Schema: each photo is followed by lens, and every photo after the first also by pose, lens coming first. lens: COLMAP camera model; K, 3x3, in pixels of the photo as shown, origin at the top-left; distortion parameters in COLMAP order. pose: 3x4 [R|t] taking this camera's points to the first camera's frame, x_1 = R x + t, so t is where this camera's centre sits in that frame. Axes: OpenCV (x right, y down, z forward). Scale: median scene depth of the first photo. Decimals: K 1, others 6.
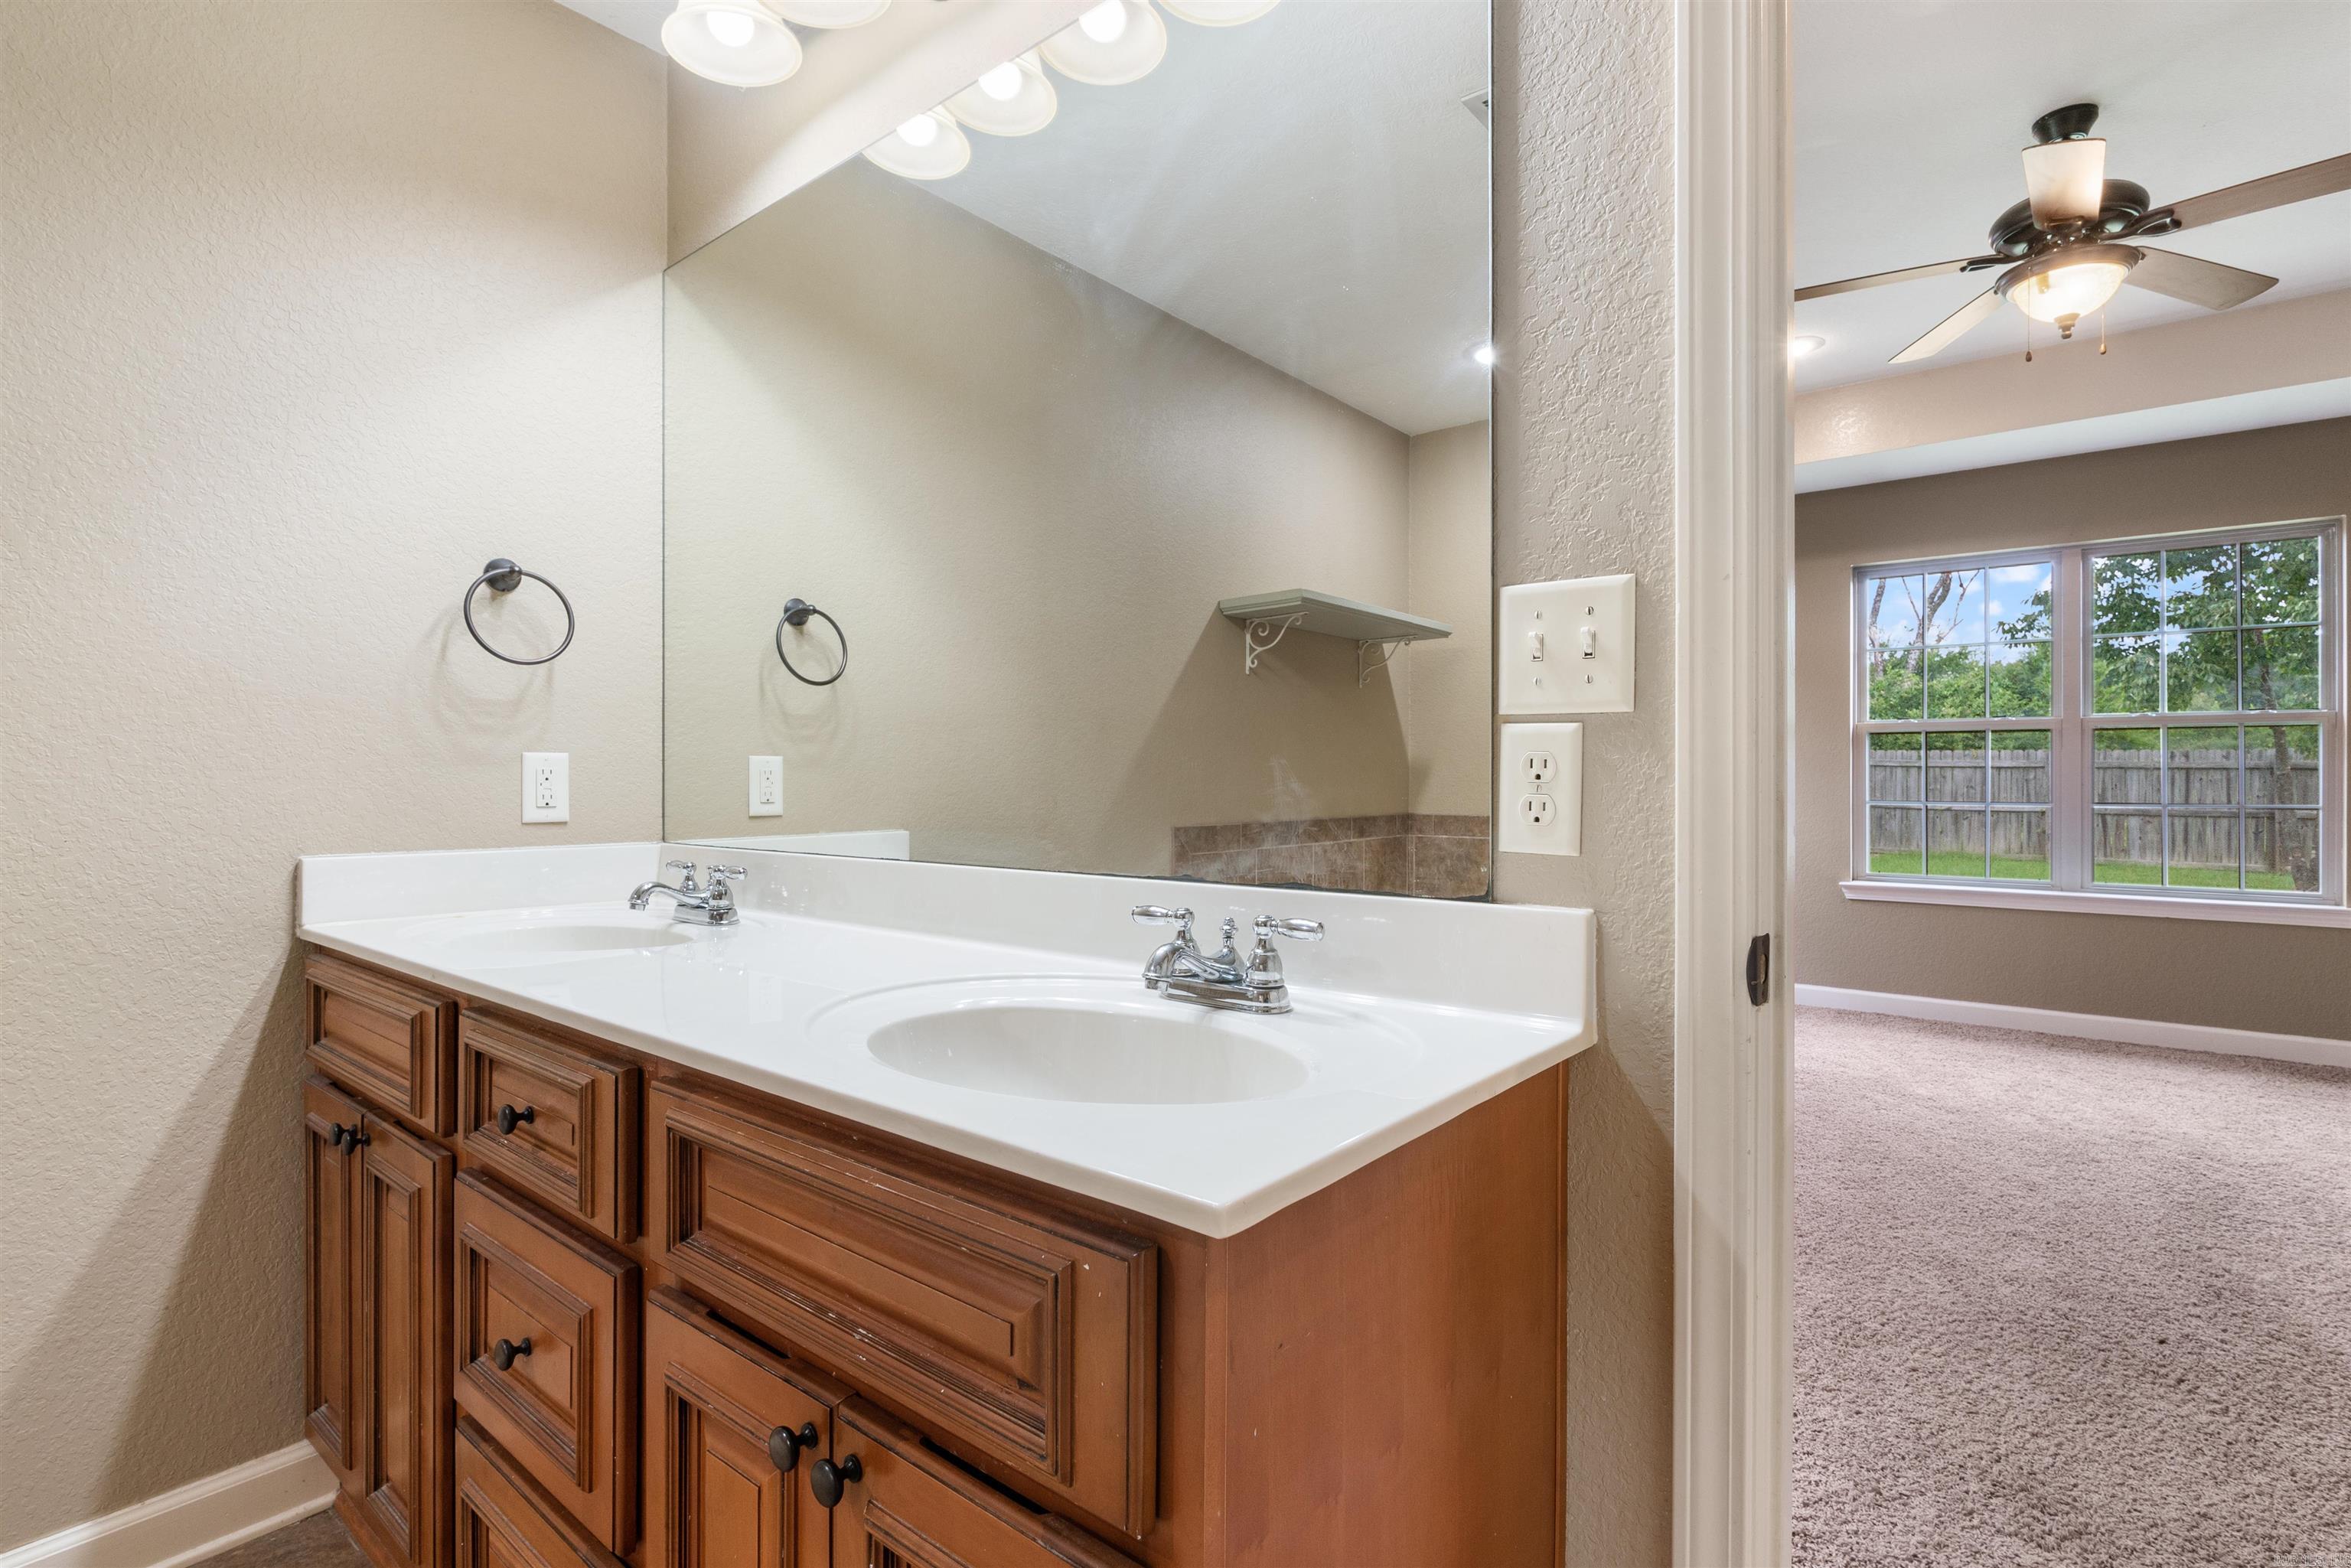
lens RADIAL K [[1106.7, 0, 1175.5], [0, 1106.7, 775.9], [0, 0, 1]] dist [-0.005727, -0.000436]
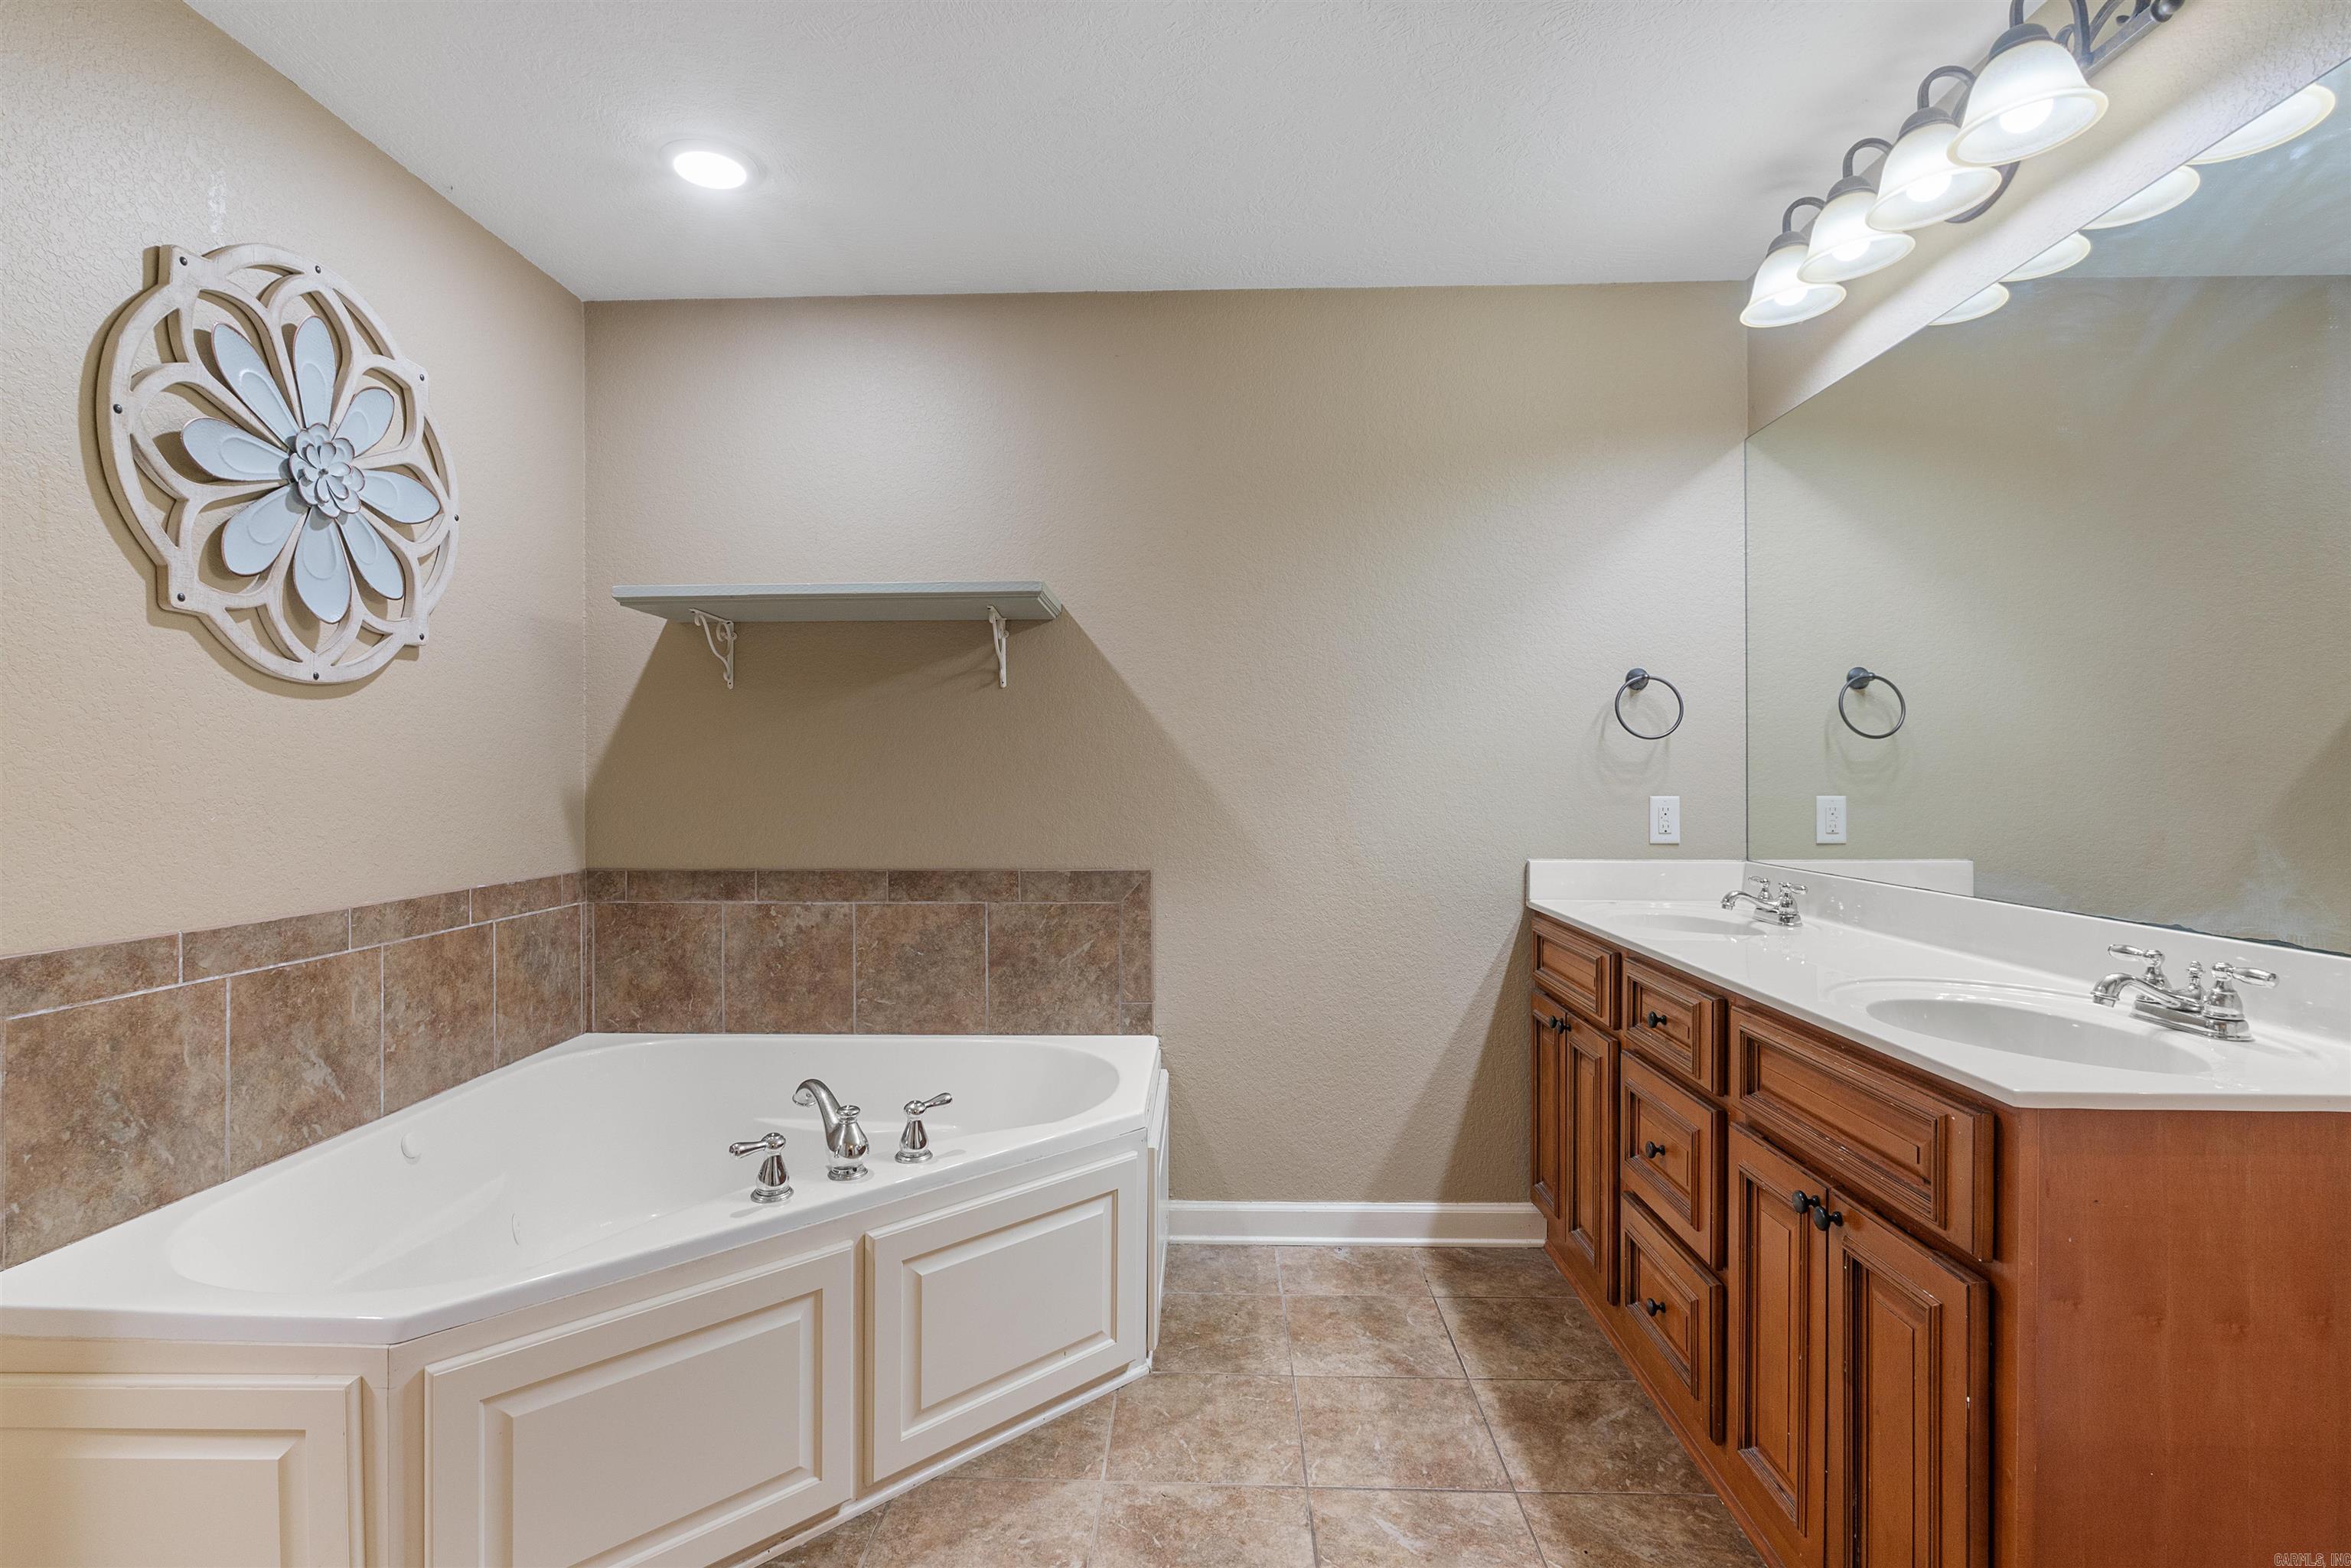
lens RADIAL K [[1118.1, 0, 1172.8], [0, 1118.1, 775.7], [0, 0, 1]] dist [-0.000871, 0.000425]
pose [[0.607575, 0.000909, -0.794262, 0.334077], [0.003151, 0.999989, 0.003555, -0.087021], [0.794256, -0.004662, 0.607565, -0.662183]]
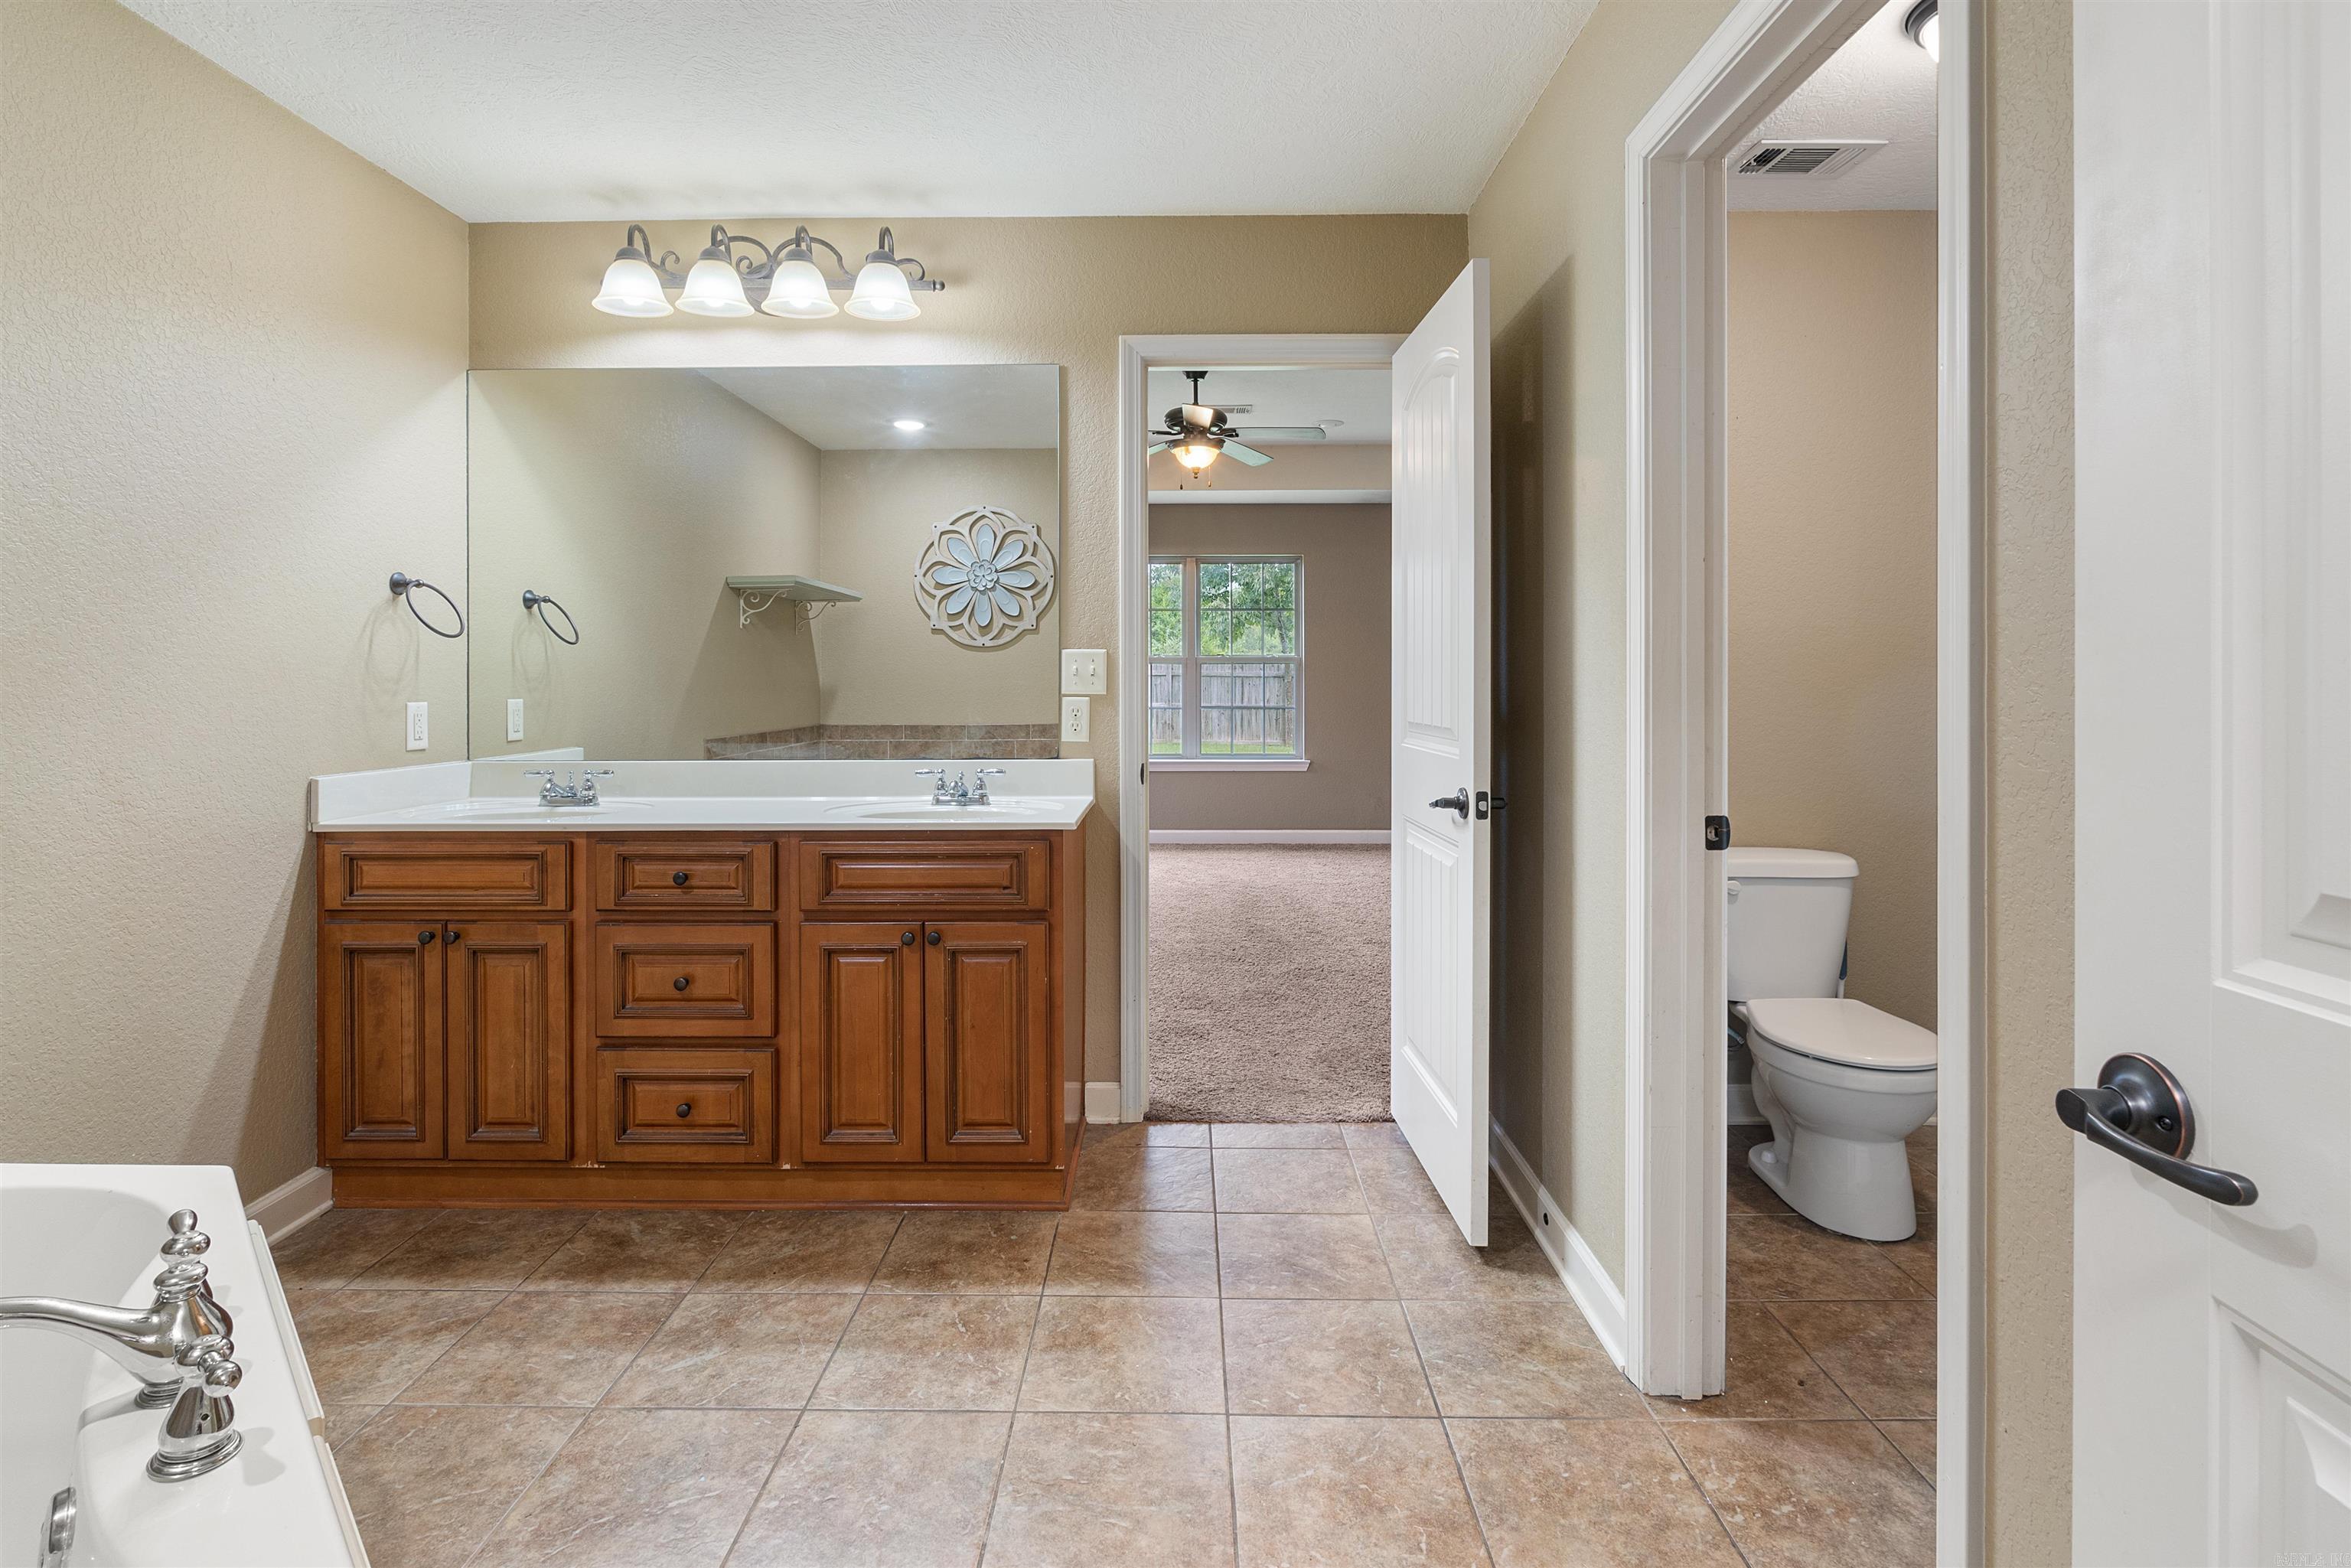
lens RADIAL K [[1119.9, 0, 1174.1], [0, 1119.9, 684.6], [0, 0, 1]] dist [-0.001193, 0.000053]
pose [[0.776967, -0.004873, 0.629522, -1.139485], [0.001173, 0.999980, 0.006292, -0.084184], [-0.629540, -0.004150, 0.776957, -1.253762]]
